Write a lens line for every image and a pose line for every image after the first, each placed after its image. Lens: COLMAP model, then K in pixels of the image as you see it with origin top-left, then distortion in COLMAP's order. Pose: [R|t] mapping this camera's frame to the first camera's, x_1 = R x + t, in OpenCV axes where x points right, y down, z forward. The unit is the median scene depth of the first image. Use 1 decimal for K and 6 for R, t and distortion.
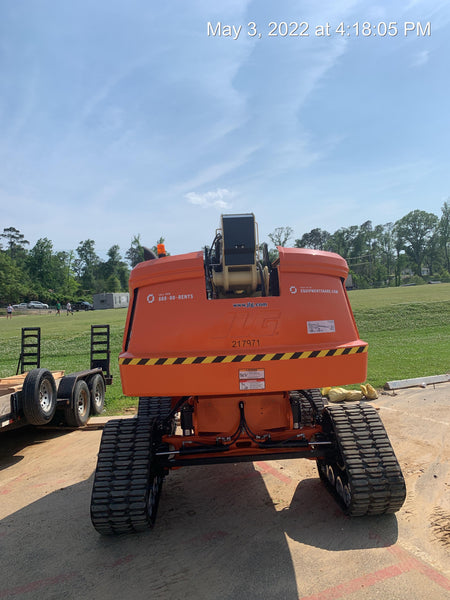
lens RADIAL K [[457.0, 0, 223.8], [0, 457.0, 286.6], [0, 0, 1]] dist [0.024895, -0.016667]
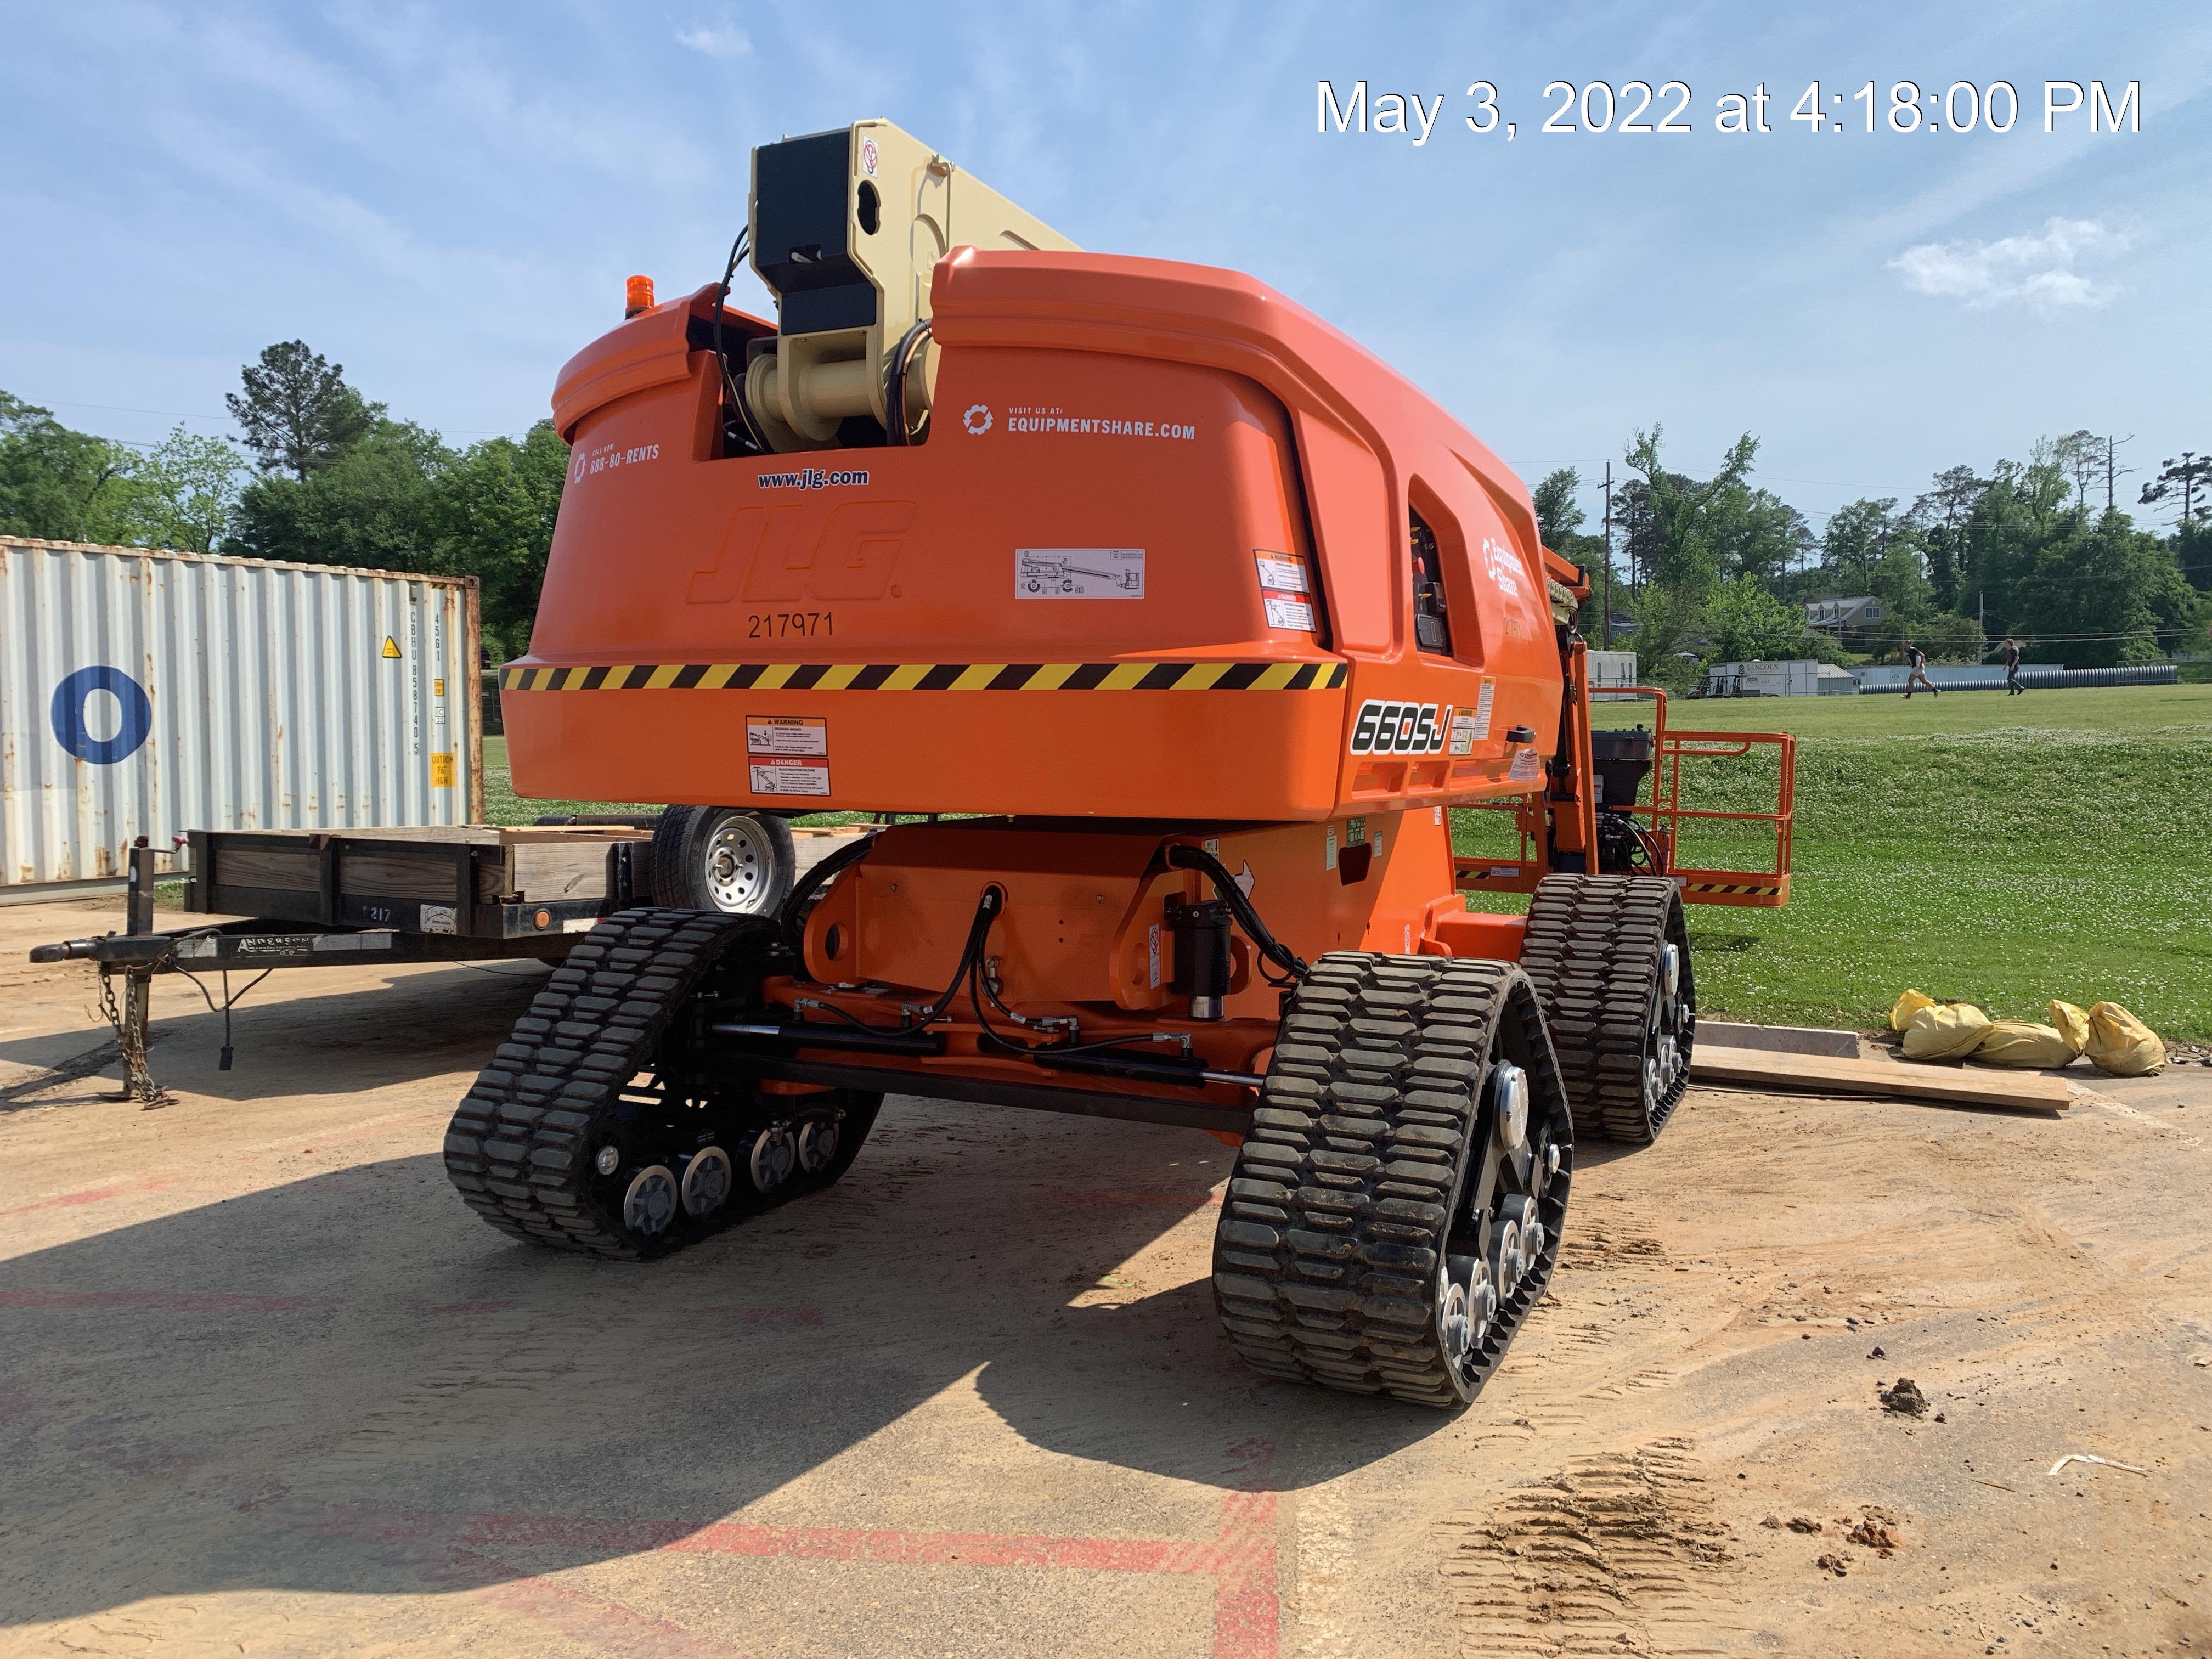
lens RADIAL K [[1684.9, 0, 1106.2], [0, 1684.9, 786.7], [0, 0, 1]] dist [0.024895, -0.016667]
pose [[0.877456, 0.071279, -0.474331, 0.606743], [-0.027171, 0.994695, 0.099212, 0.102560], [0.478887, -0.074166, 0.874738, 0.198177]]
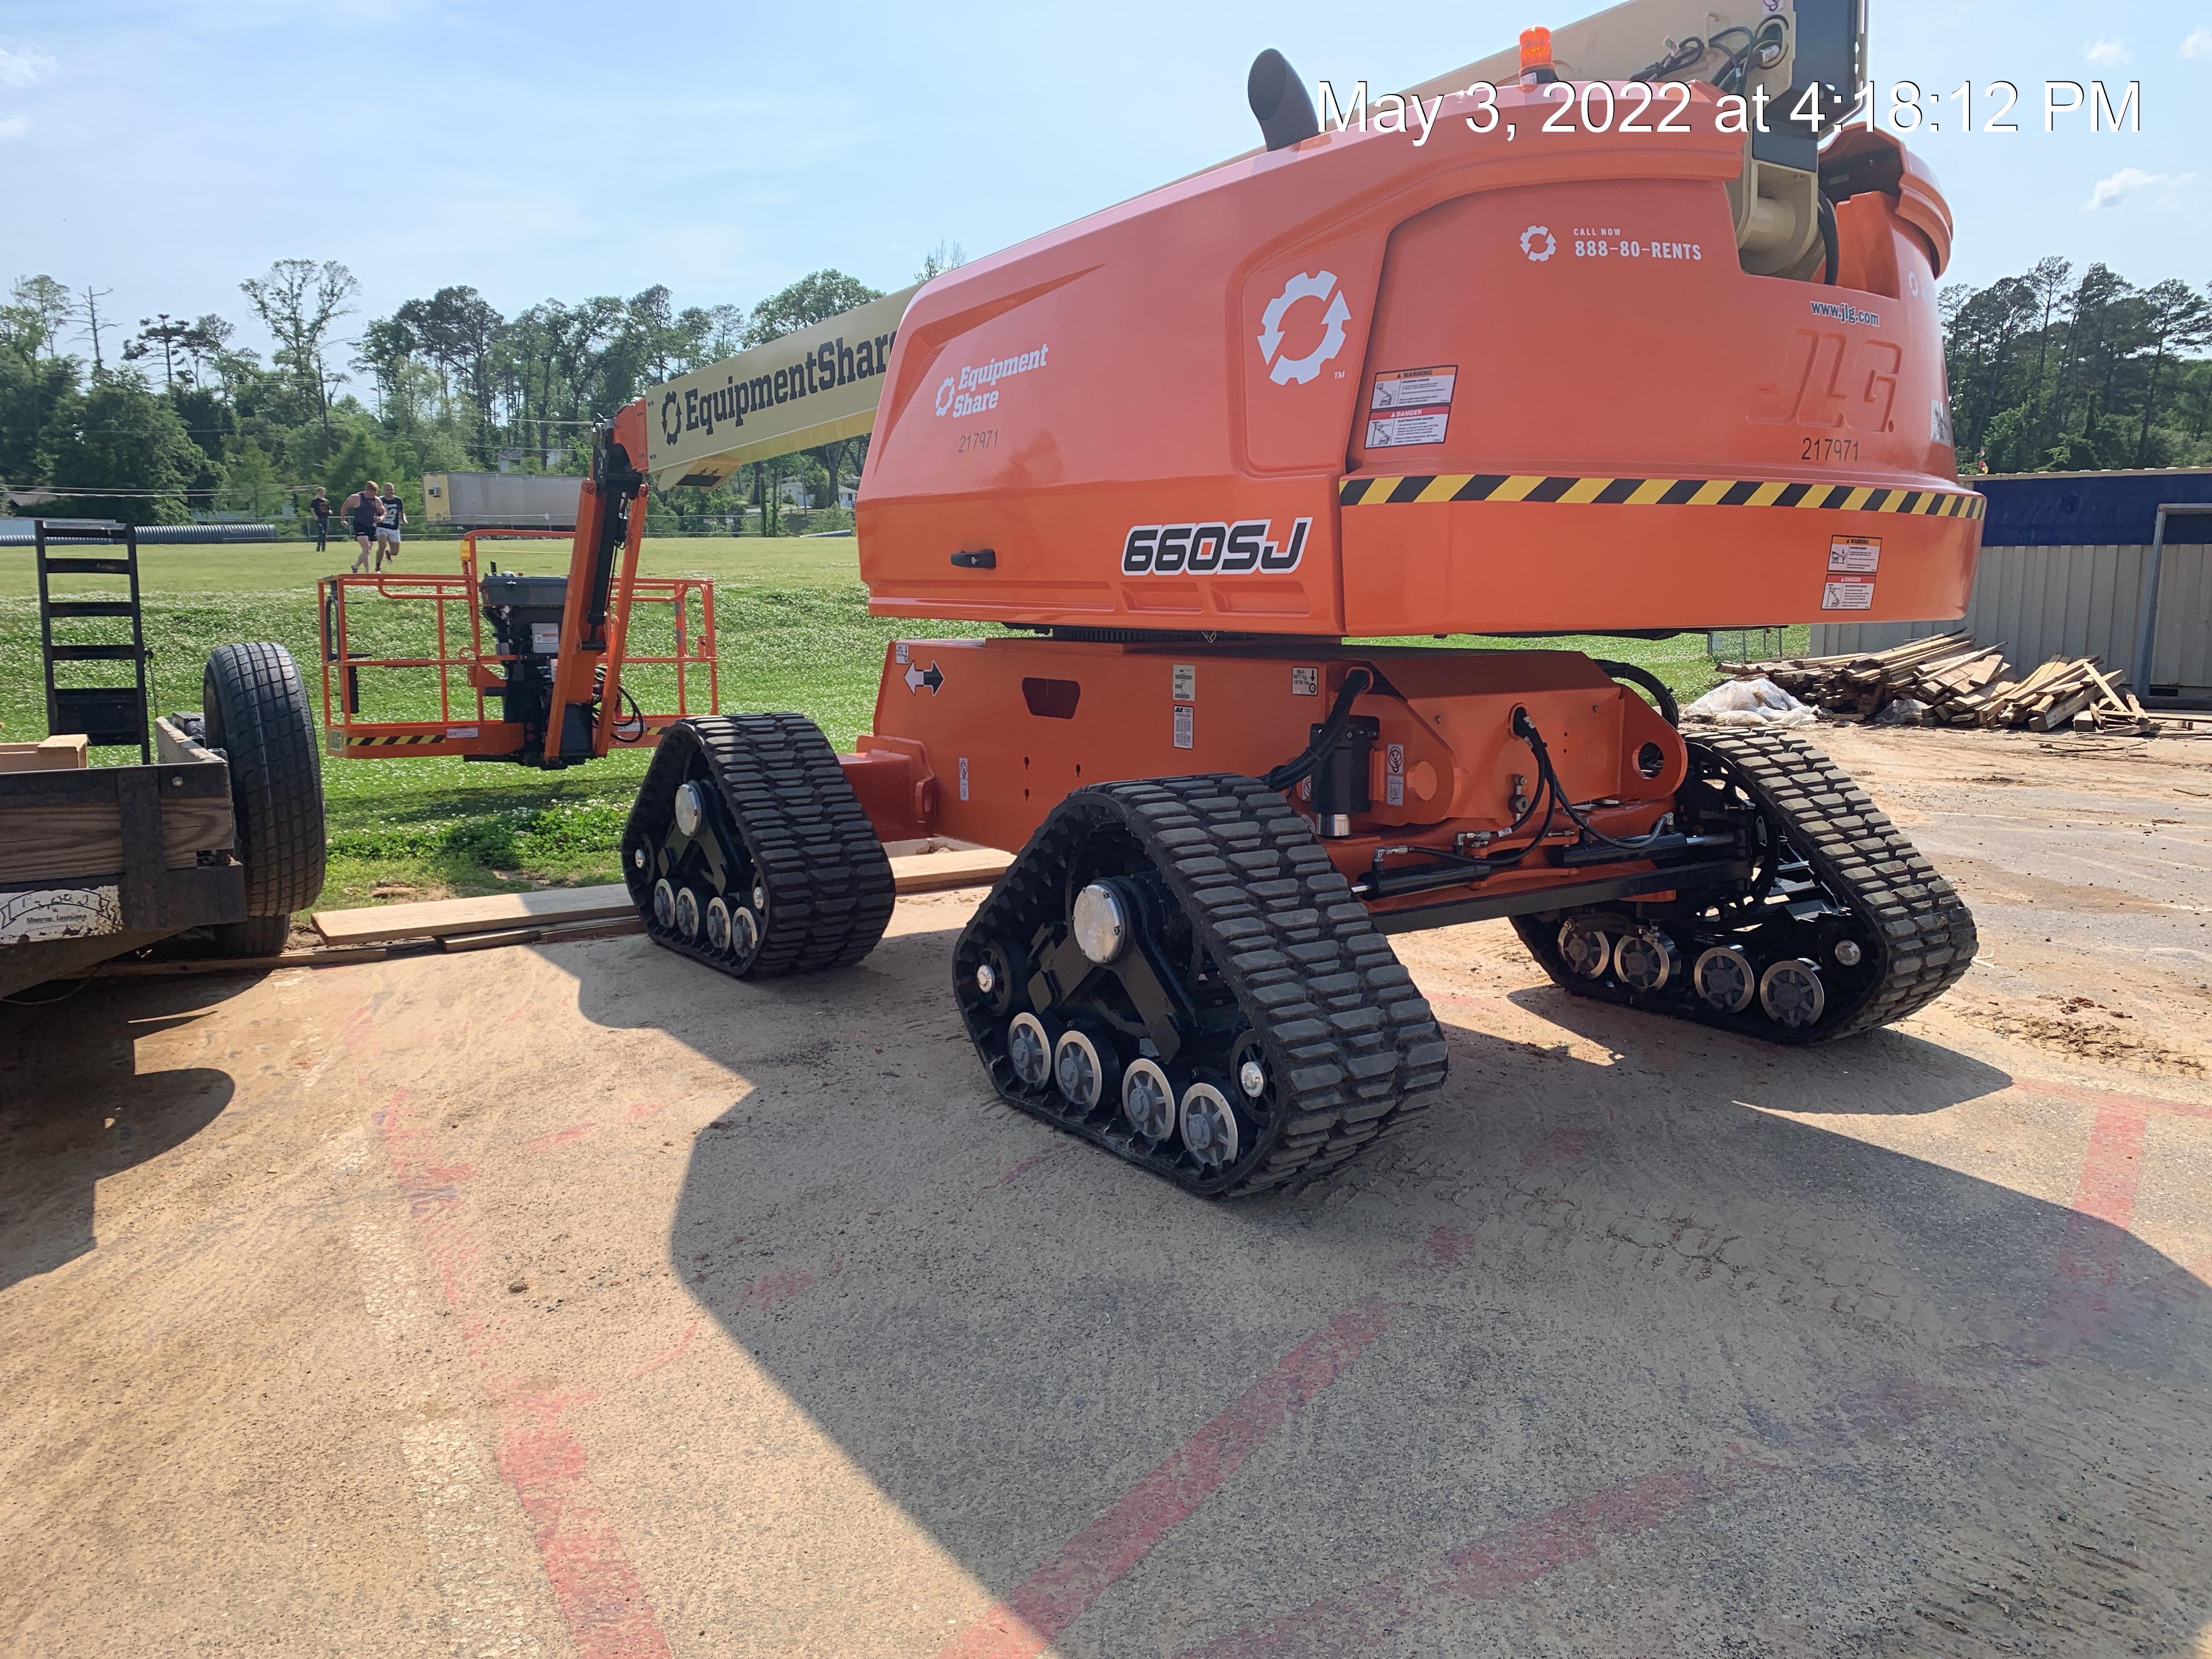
lens RADIAL K [[1684.9, 0, 1086.0], [0, 1684.9, 802.1], [0, 0, 1]] dist [0.024895, -0.016667]
pose [[0.843460, -0.019189, 0.536849, -0.806428], [-0.064591, 0.988489, 0.136813, 0.200912], [-0.533294, -0.150072, 0.832512, 0.304087]]
